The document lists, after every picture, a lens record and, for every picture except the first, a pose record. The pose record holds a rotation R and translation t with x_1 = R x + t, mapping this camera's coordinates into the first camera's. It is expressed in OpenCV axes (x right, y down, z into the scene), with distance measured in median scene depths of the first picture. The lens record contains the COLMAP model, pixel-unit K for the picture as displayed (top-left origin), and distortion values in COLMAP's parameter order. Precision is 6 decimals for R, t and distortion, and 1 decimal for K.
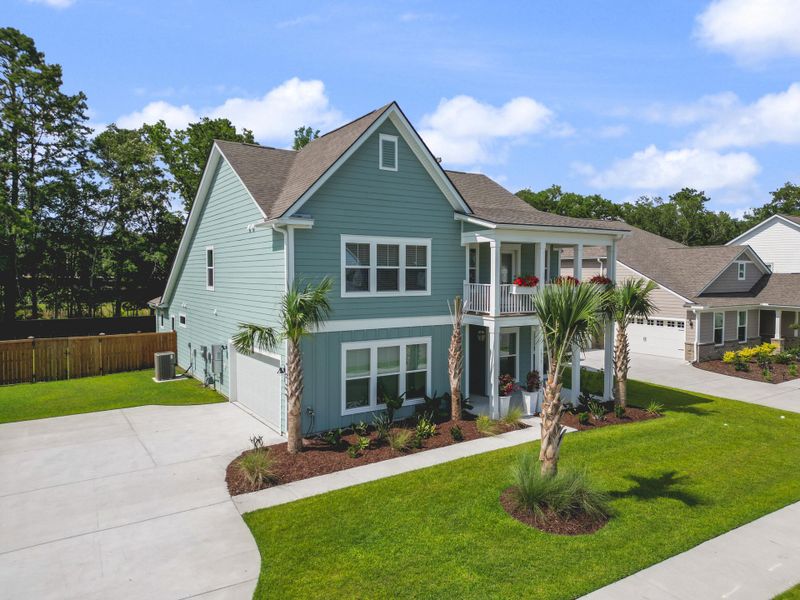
lens RADIAL K [[548.8, 0, 389.4], [0, 548.8, 293.4], [0, 0, 1]] dist [0.058063, -0.044932]
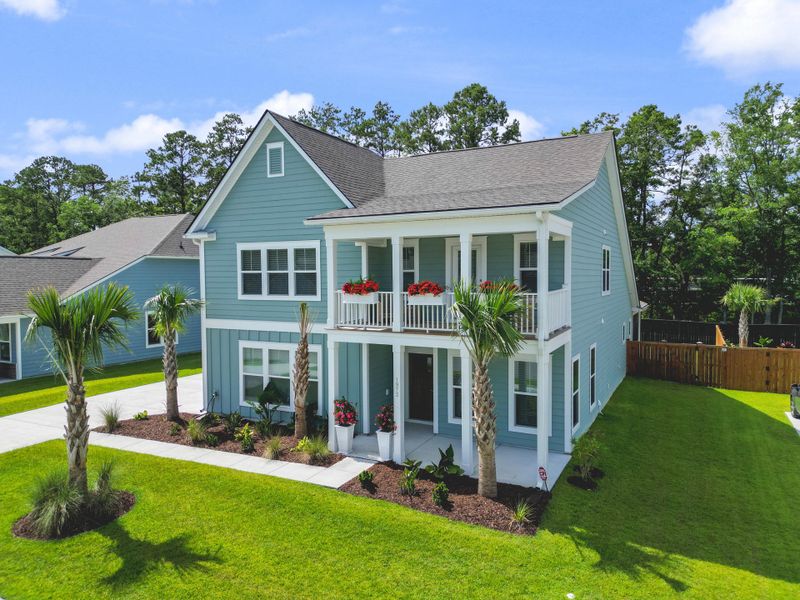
lens RADIAL K [[548.8, 0, 406.6], [0, 548.8, 296.2], [0, 0, 1]] dist [0.058063, -0.044932]
pose [[0.516175, 0.025025, -0.856118, 0.992539], [-0.023590, 0.999609, 0.014997, -0.022888], [0.856158, 0.012454, 0.516563, 0.672989]]
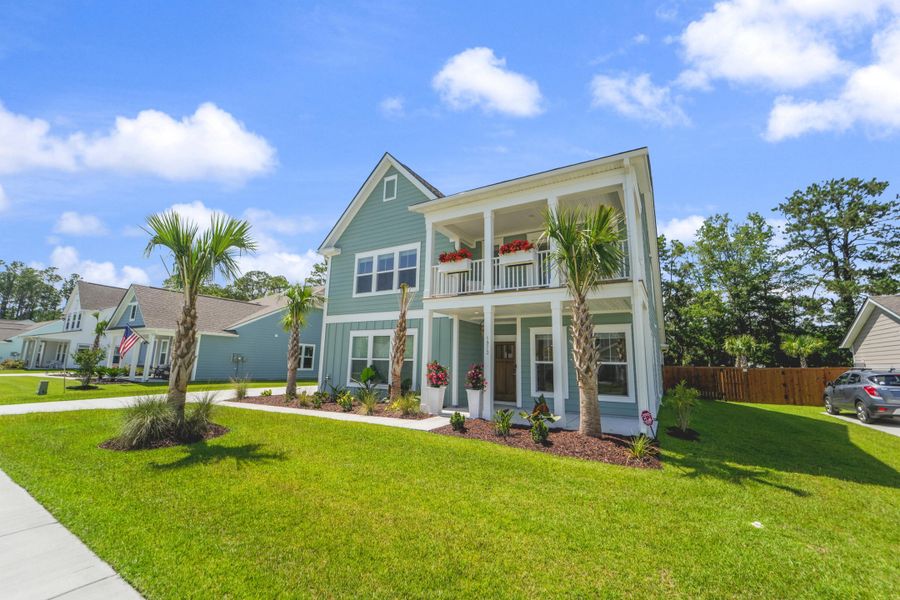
lens RADIAL K [[360.9, 0, 455.1], [0, 360.9, 296.7], [0, 0, 1]] dist [-0.021478, 0.001479]
pose [[0.468664, -0.155911, -0.869509, 0.772119], [-0.051472, 0.977810, -0.203074, 0.165228], [0.881876, 0.139929, 0.450239, 0.773526]]
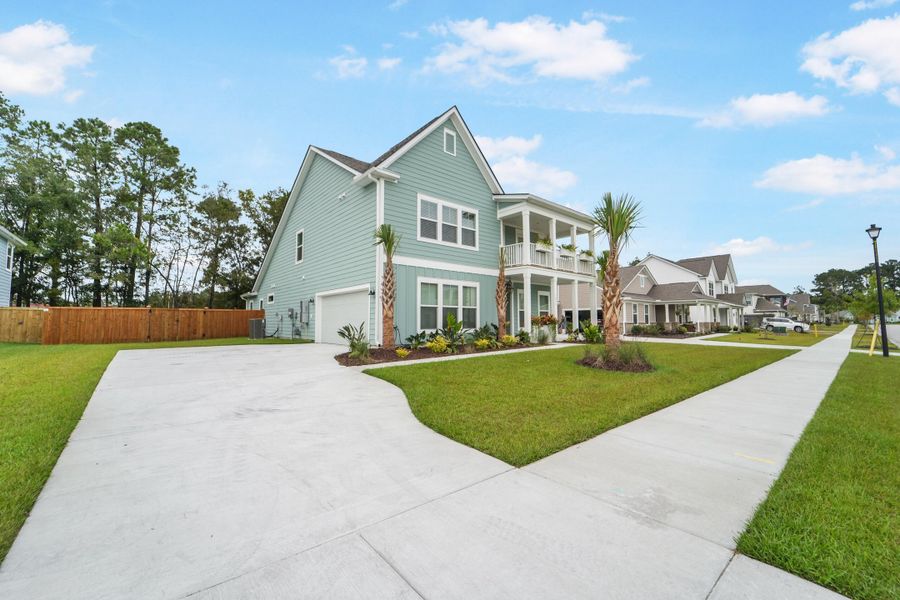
lens RADIAL K [[360.9, 0, 440.9], [0, 360.9, 296.7], [0, 0, 1]] dist [-0.021478, 0.001479]
pose [[0.991169, 0.007390, 0.132402, -0.135908], [0.006835, 0.994272, -0.106663, 0.215626], [-0.132432, 0.106626, 0.985440, 0.168385]]
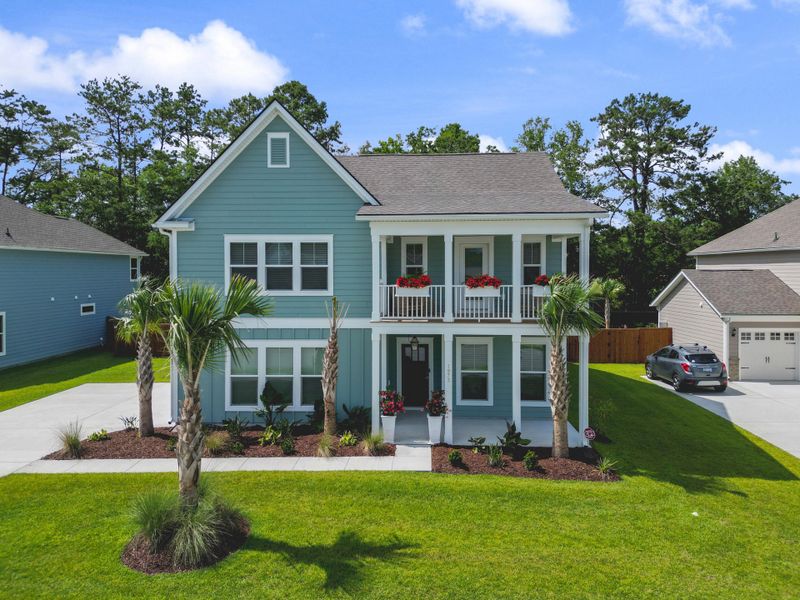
lens RADIAL K [[548.8, 0, 404.2], [0, 548.8, 283.7], [0, 0, 1]] dist [0.058063, -0.044932]
pose [[0.823455, 0.007808, -0.567328, 0.734124], [-0.016593, 0.999809, -0.010323, -0.009591], [0.567139, 0.017914, 0.823427, 0.316149]]
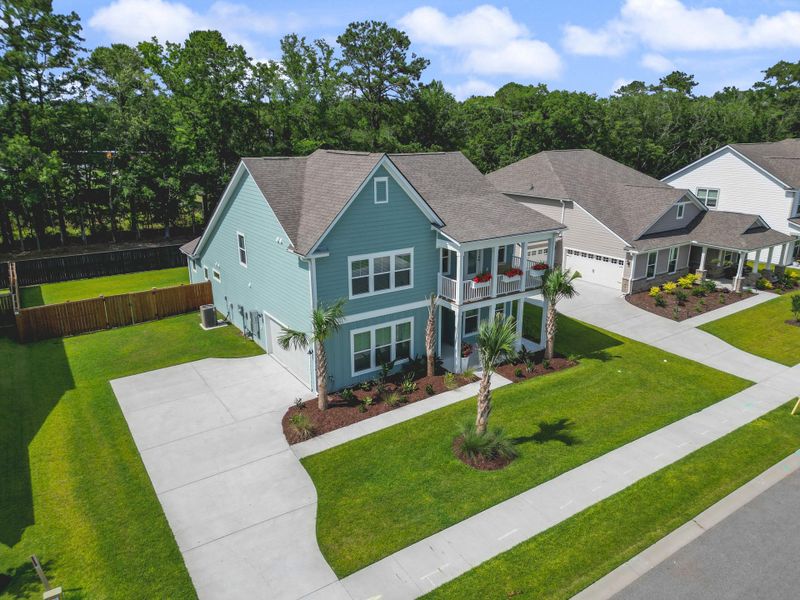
lens RADIAL K [[548.8, 0, 385.1], [0, 548.8, 287.7], [0, 0, 1]] dist [0.058063, -0.044932]
pose [[0.999877, -0.014142, 0.006755, -0.004672], [0.012147, 0.971639, 0.236157, -0.335394], [-0.009904, -0.236046, 0.971691, -0.344838]]
